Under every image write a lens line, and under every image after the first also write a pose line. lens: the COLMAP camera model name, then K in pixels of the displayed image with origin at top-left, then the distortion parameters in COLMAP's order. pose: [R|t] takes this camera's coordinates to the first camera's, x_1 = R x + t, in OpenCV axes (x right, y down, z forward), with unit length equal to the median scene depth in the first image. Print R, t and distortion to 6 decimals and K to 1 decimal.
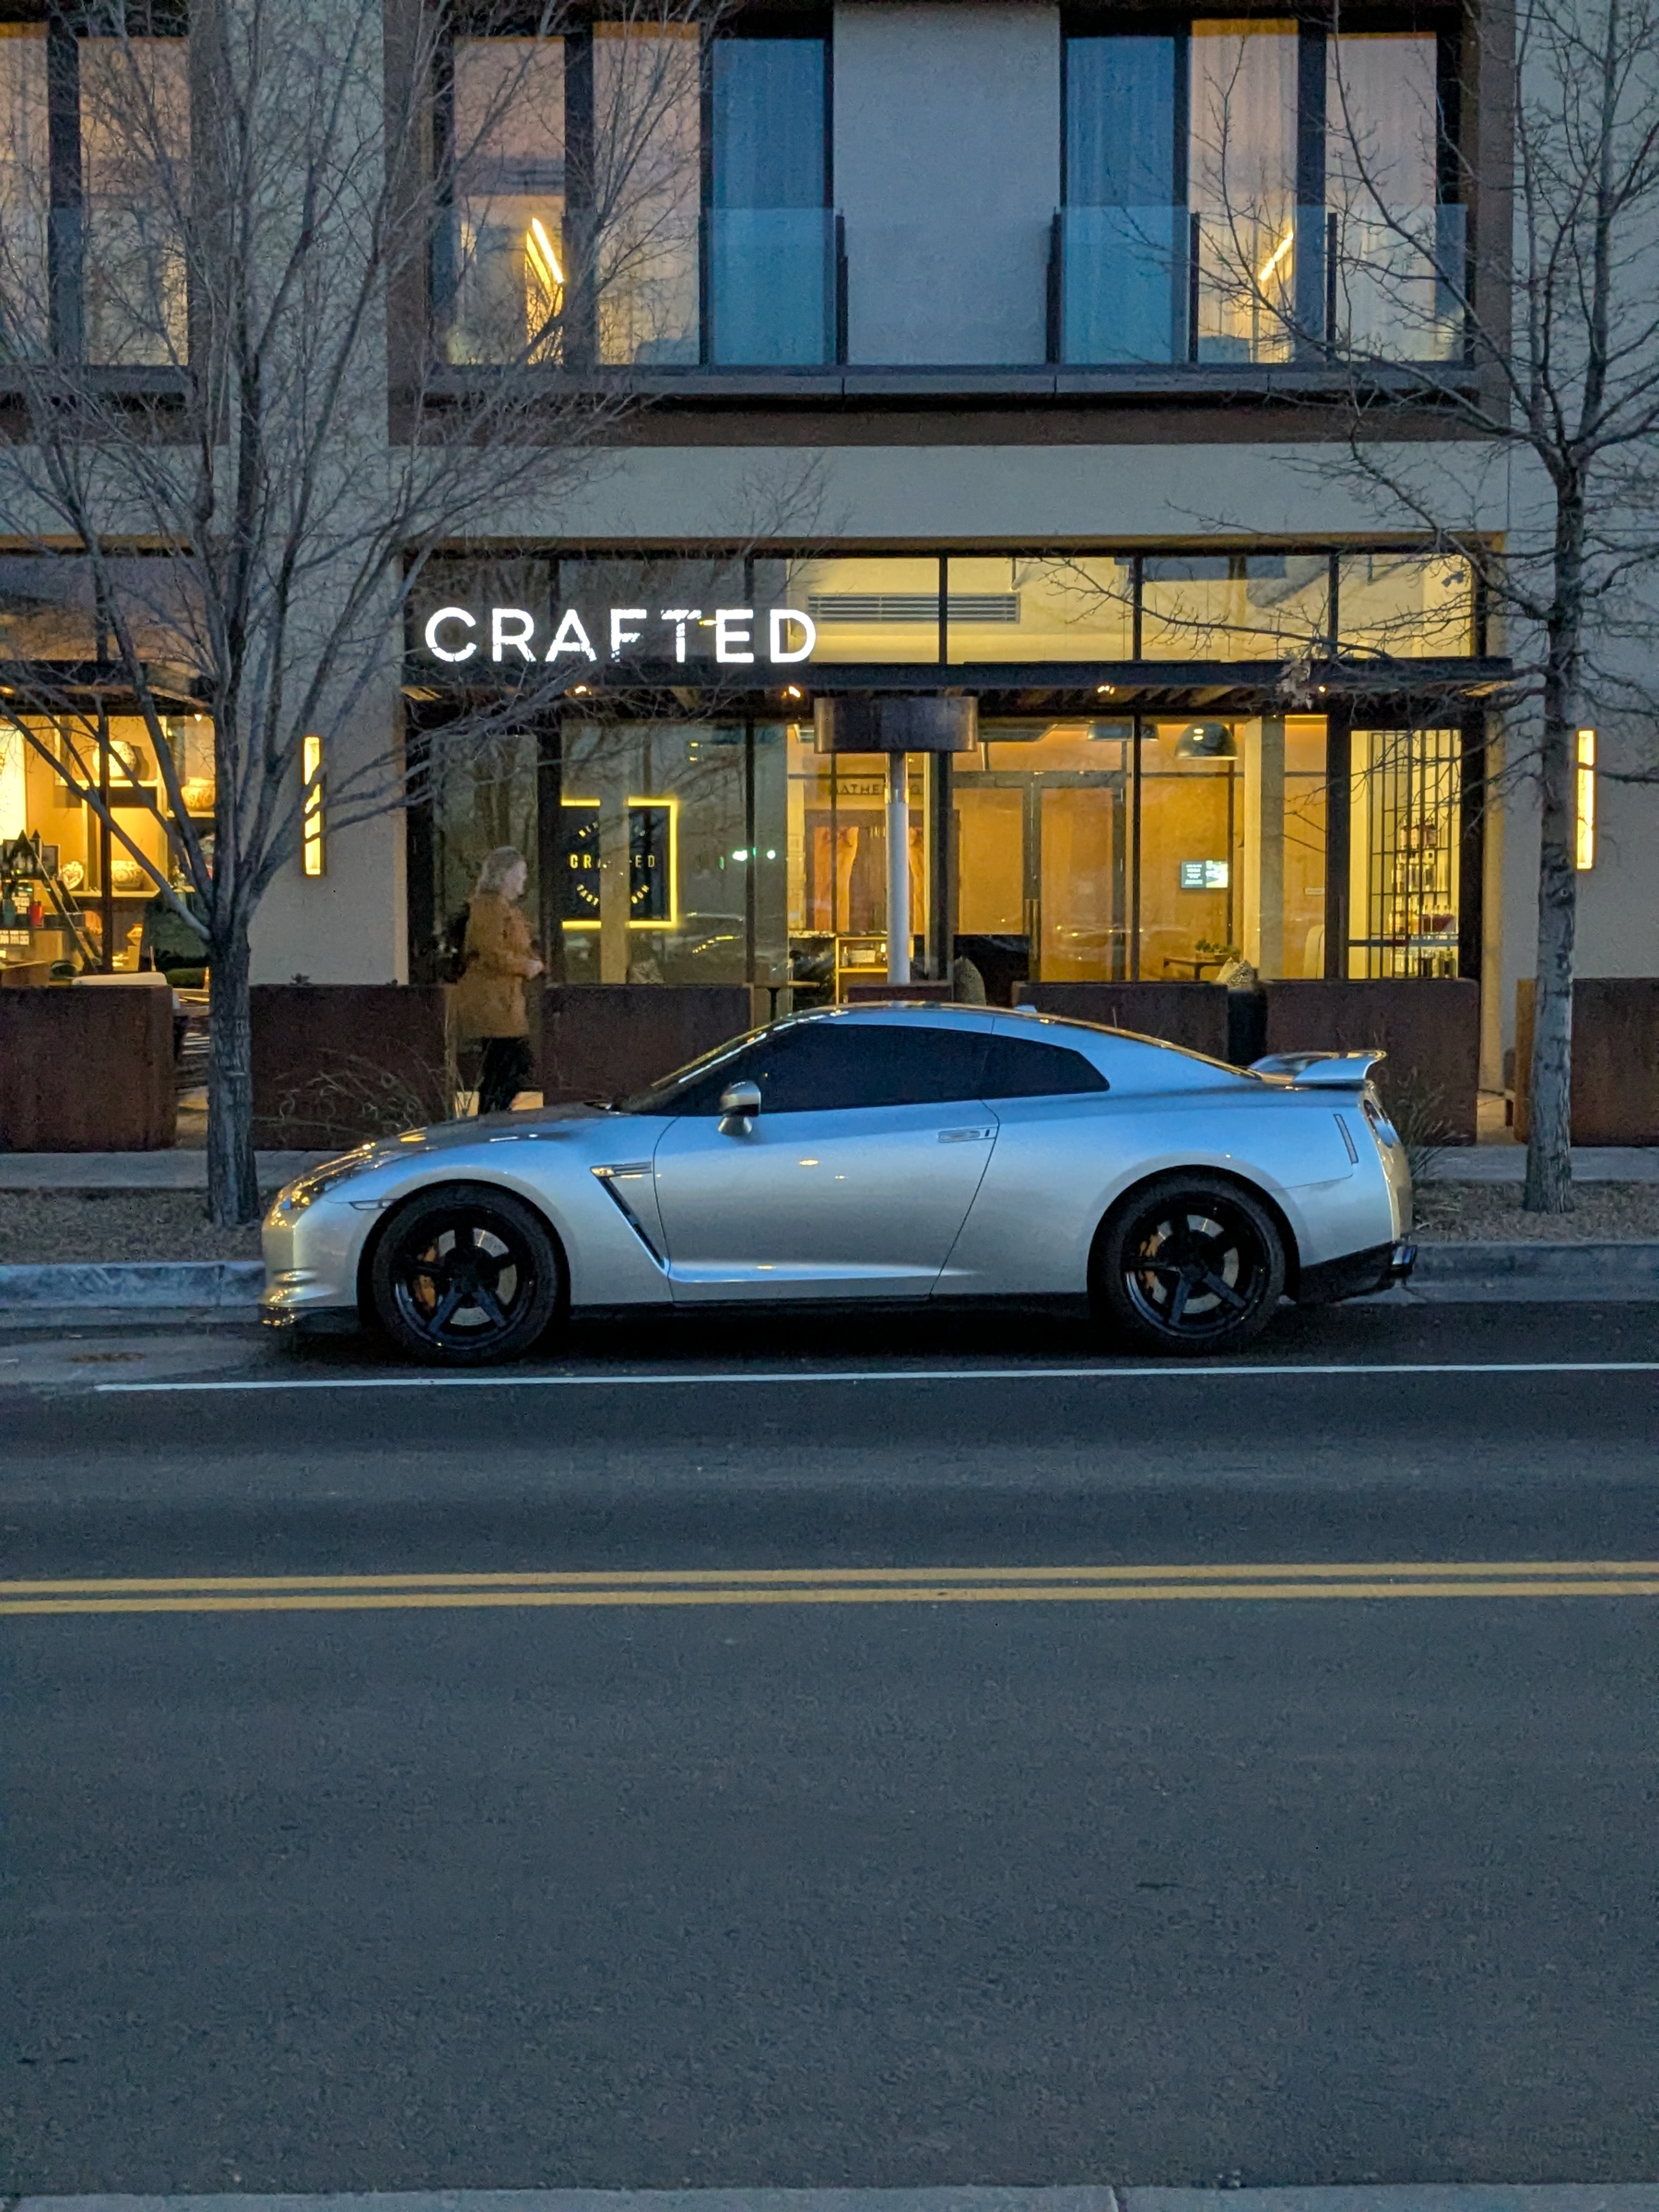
lens RADIAL K [[3002.8, 0, 829.5], [0, 3002.8, 1106.0], [0, 0, 1]] dist [0.085687, -0.234233]
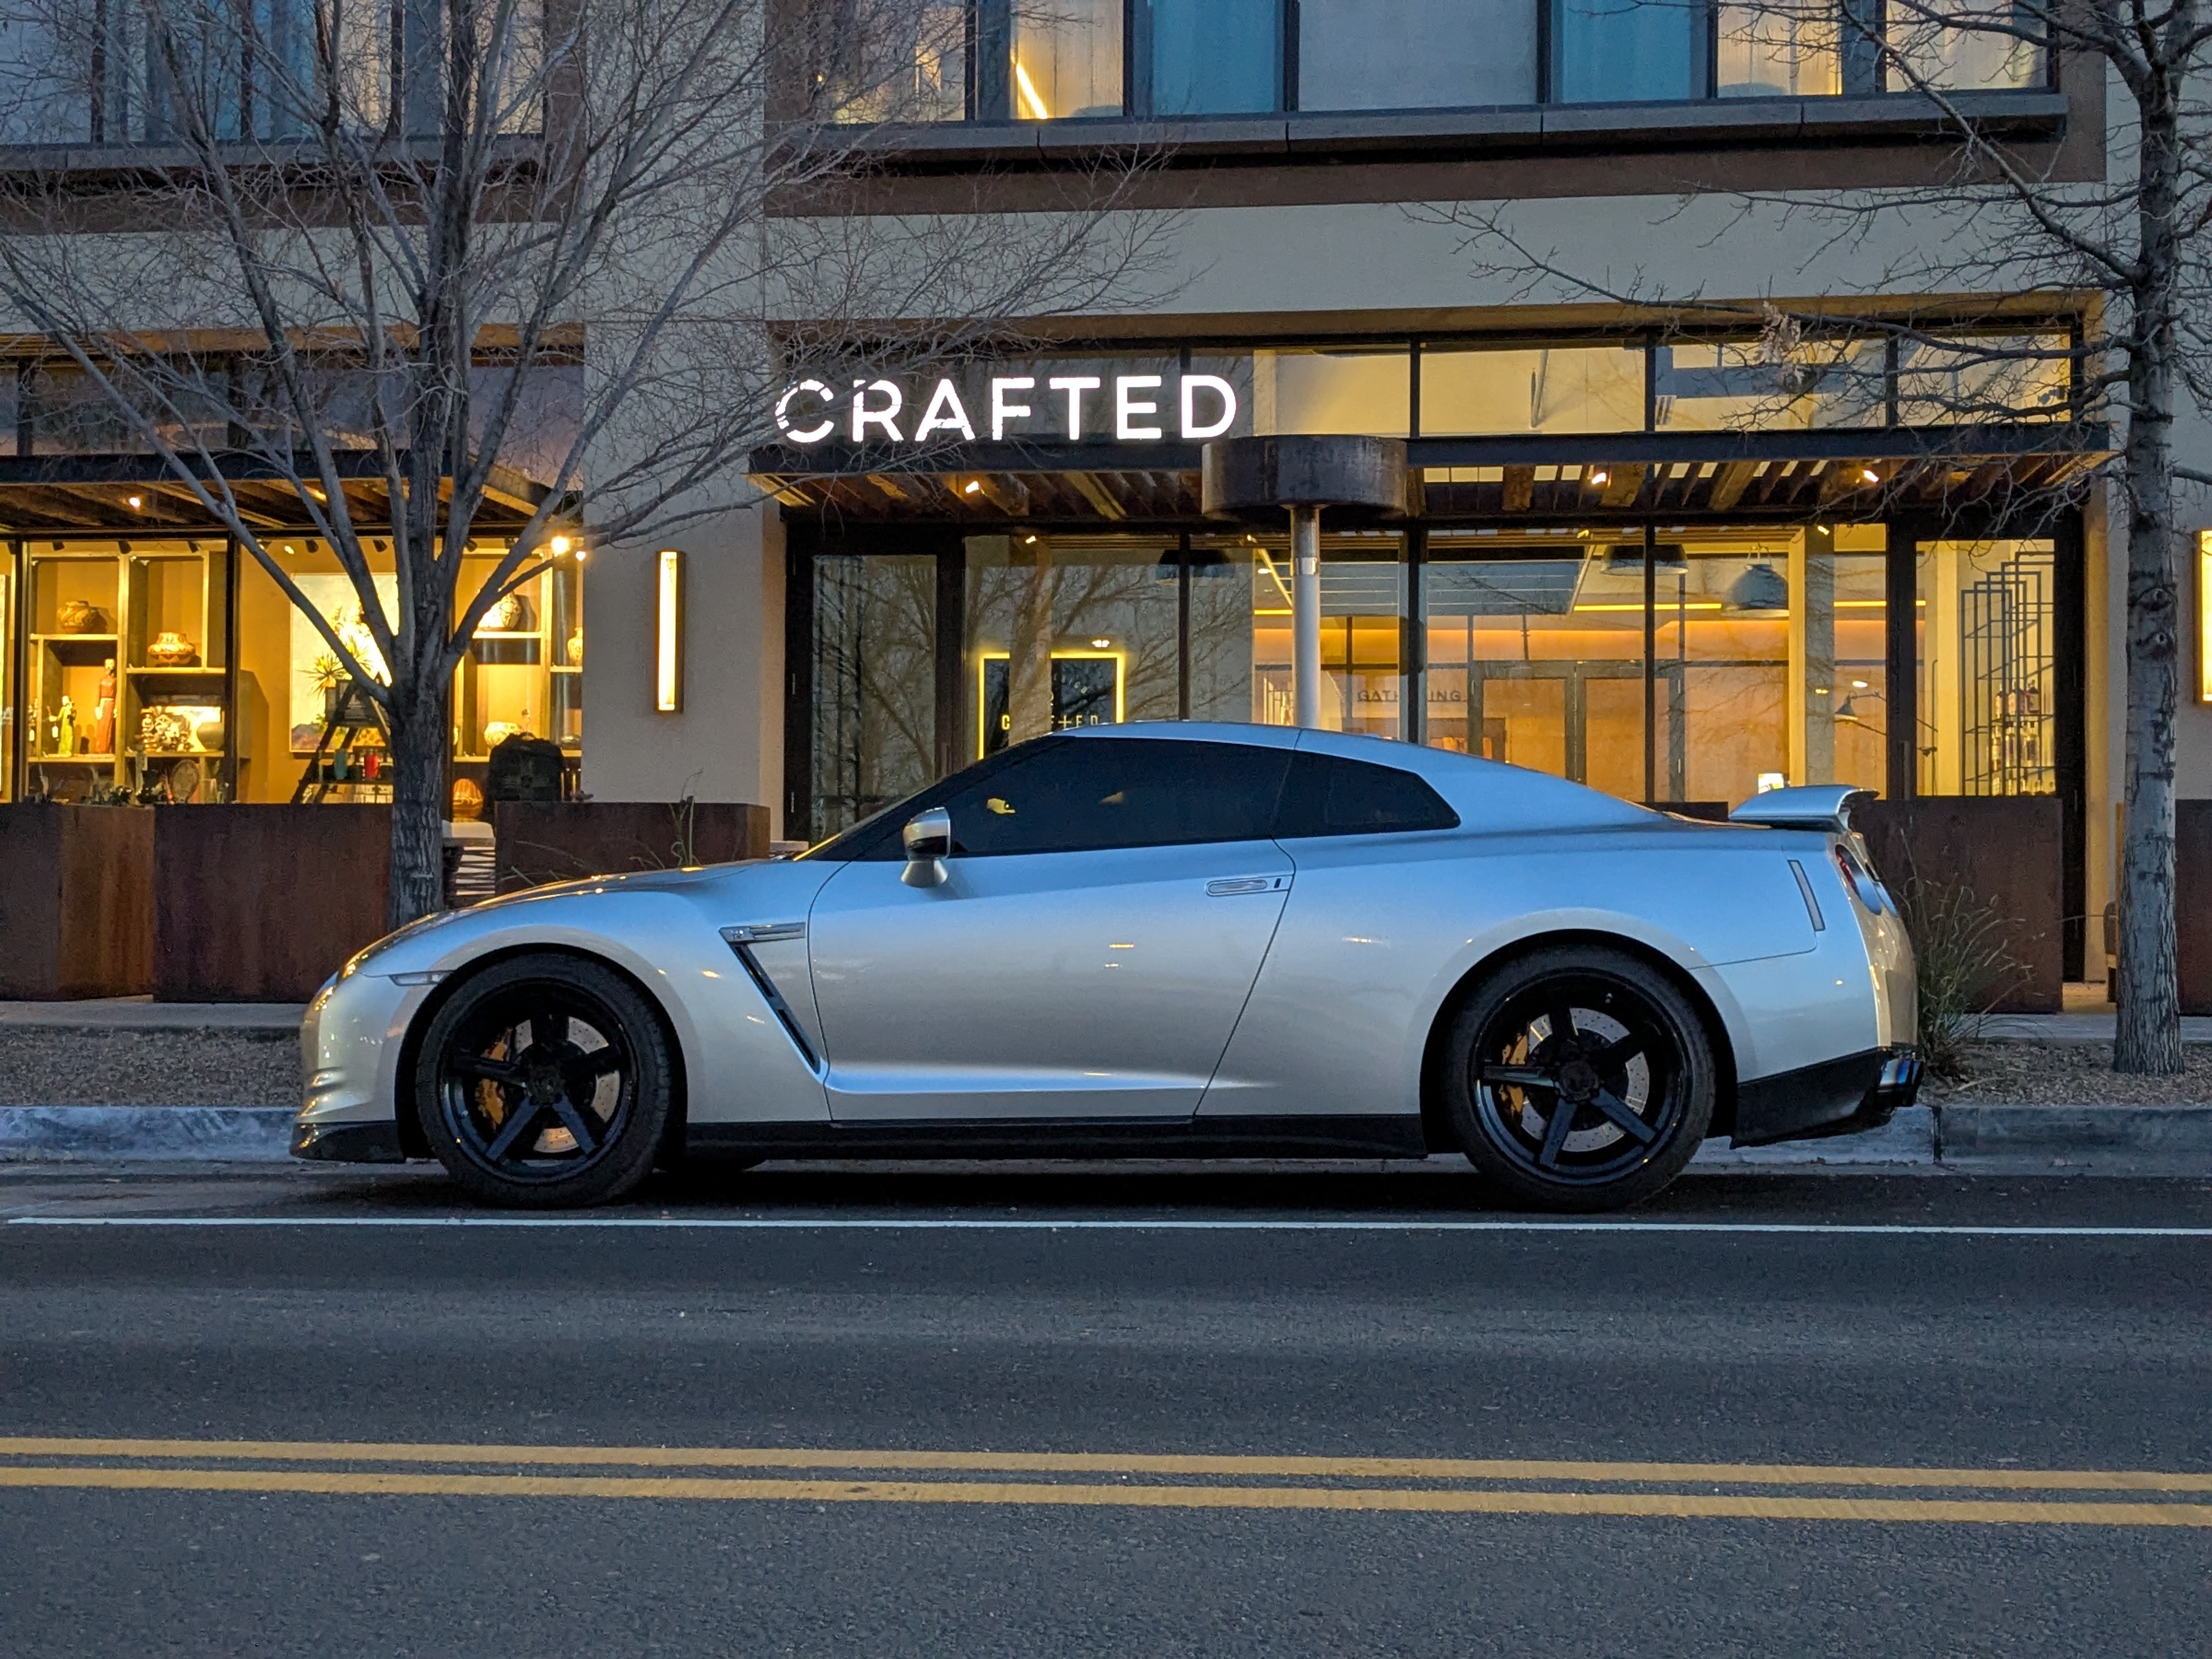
lens RADIAL K [[3002.8, 0, 1106.0], [0, 3002.8, 829.5], [0, 0, 1]] dist [0.085687, -0.234233]
pose [[0.992759, 0.003167, -0.120079, 0.076167], [-0.014725, 0.995321, -0.095490, 0.050168], [0.119214, 0.096567, 0.988161, 0.242162]]
